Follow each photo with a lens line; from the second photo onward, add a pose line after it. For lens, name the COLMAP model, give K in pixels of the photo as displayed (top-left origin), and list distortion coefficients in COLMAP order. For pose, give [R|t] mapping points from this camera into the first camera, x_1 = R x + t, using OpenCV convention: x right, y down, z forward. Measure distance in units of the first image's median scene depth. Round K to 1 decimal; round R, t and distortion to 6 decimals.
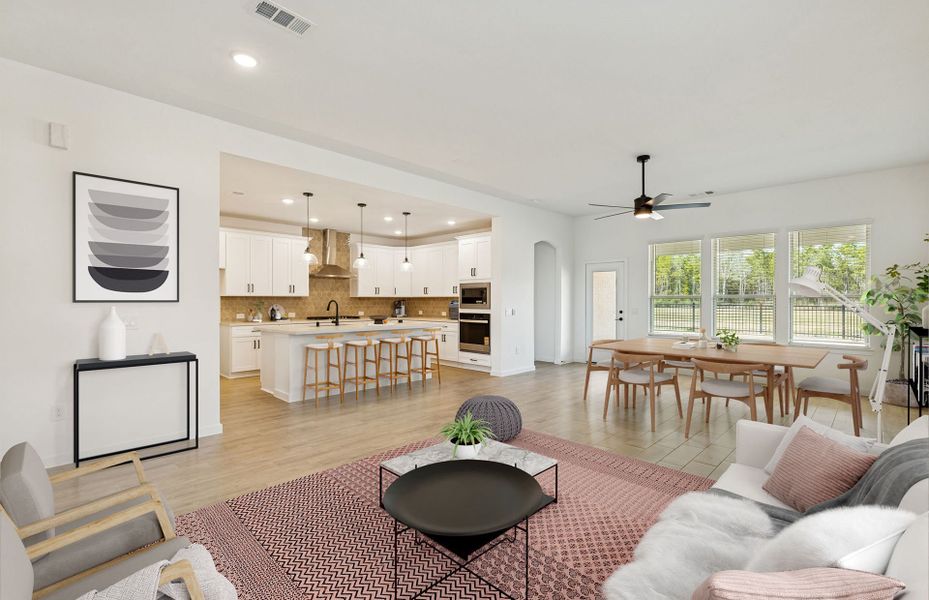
lens RADIAL K [[422.1, 0, 462.5], [0, 422.1, 296.5], [0, 0, 1]] dist [0.016035, -0.000102]
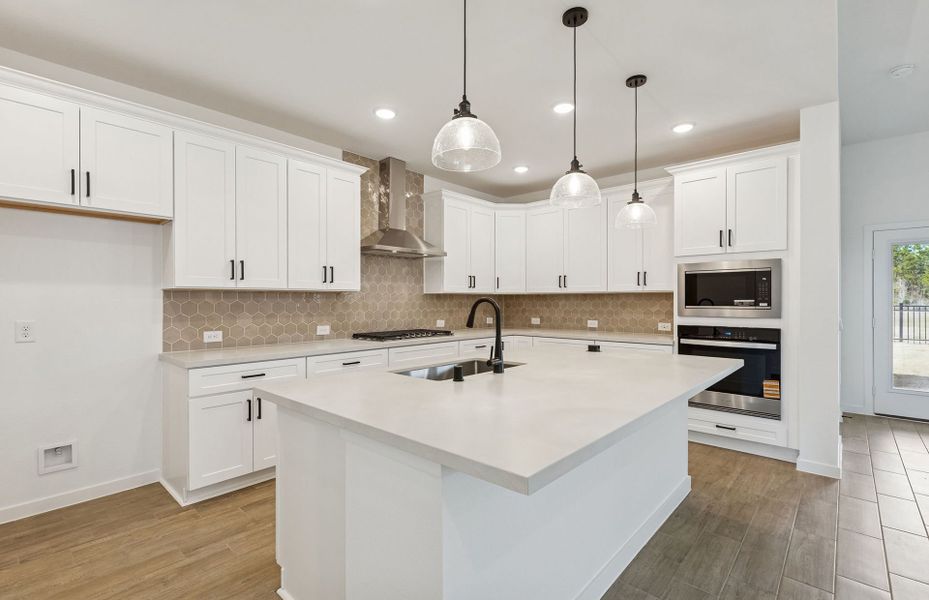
lens RADIAL K [[422.1, 0, 461.3], [0, 422.1, 296.7], [0, 0, 1]] dist [0.016035, -0.000102]
pose [[0.999032, -0.001157, 0.043978, -0.276227], [0.001094, 0.999998, 0.001453, 0.005712], [-0.043979, -0.001404, 0.999031, 0.530841]]
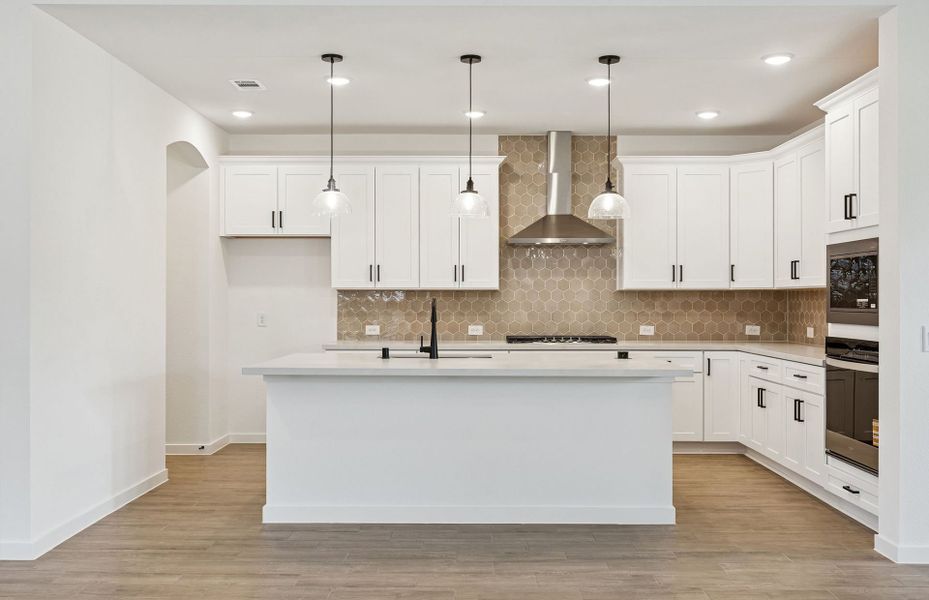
lens RADIAL K [[908.1, 0, 464.6], [0, 908.1, 301.2], [0, 0, 1]] dist [0.025415, 0.000000]
pose [[0.697583, 0.001682, -0.716502, 0.300947], [0.007417, 0.999927, 0.009568, 0.003249], [0.716465, -0.011989, 0.697520, 0.316129]]
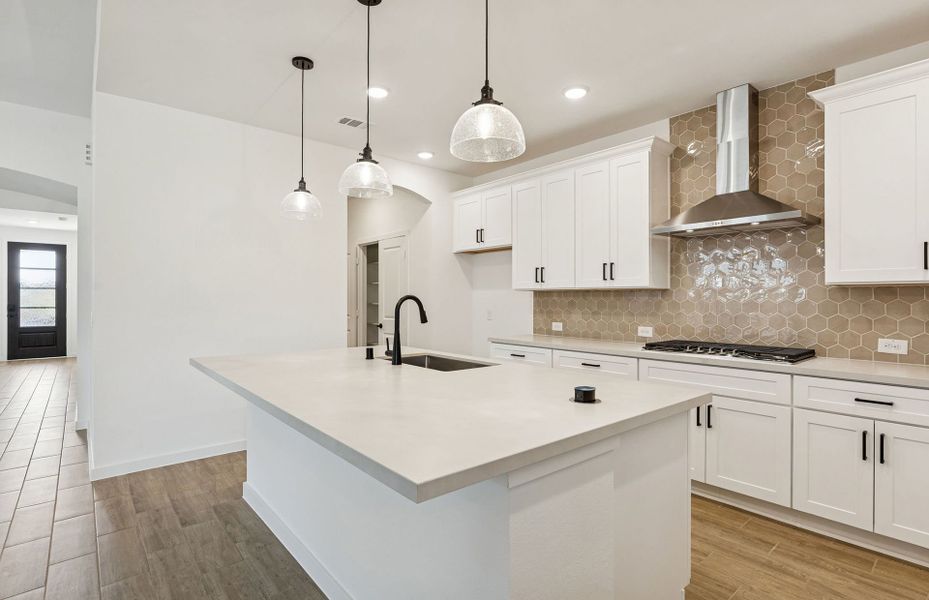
lens RADIAL K [[455.8, 0, 453.4], [0, 455.8, 298.5], [0, 0, 1]] dist [-0.002440, -0.000138]
pose [[-0.094894, -0.000072, -0.995487, 0.081764], [0.011078, 0.999938, -0.001129, 0.008681], [0.995426, -0.011135, -0.094887, 0.874778]]
